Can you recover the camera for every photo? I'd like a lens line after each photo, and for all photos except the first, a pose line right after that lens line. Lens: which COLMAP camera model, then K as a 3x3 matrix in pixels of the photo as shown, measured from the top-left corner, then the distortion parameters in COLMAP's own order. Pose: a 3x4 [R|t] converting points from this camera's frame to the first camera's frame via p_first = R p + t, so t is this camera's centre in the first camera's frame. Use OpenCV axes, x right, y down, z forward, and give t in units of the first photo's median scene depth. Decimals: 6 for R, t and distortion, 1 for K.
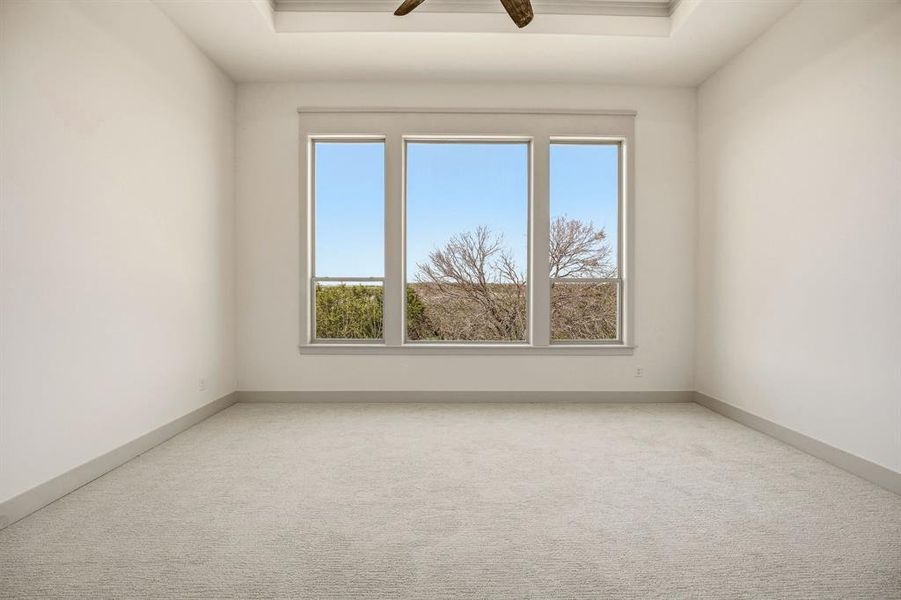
lens RADIAL K [[374.6, 0, 451.3], [0, 374.6, 295.8], [0, 0, 1]] dist [-0.026846, 0.004000]
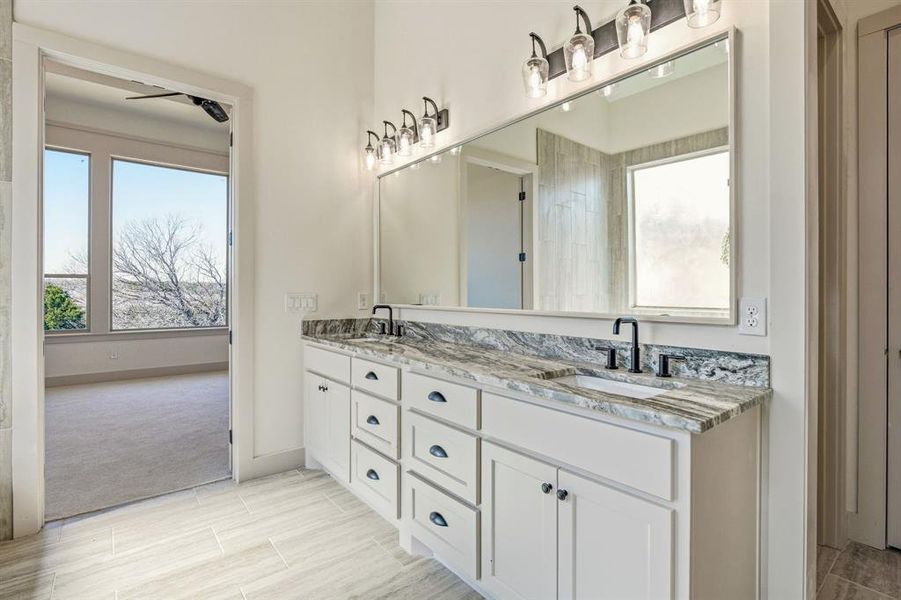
lens RADIAL K [[427.8, 0, 450.6], [0, 427.8, 290.6], [0, 0, 1]] dist [-0.016135, 0.000123]
pose [[0.784065, 0.005011, 0.620659, -0.109908], [0.005708, 0.999867, -0.015283, 0.025529], [-0.620653, 0.015526, 0.783932, -0.684254]]
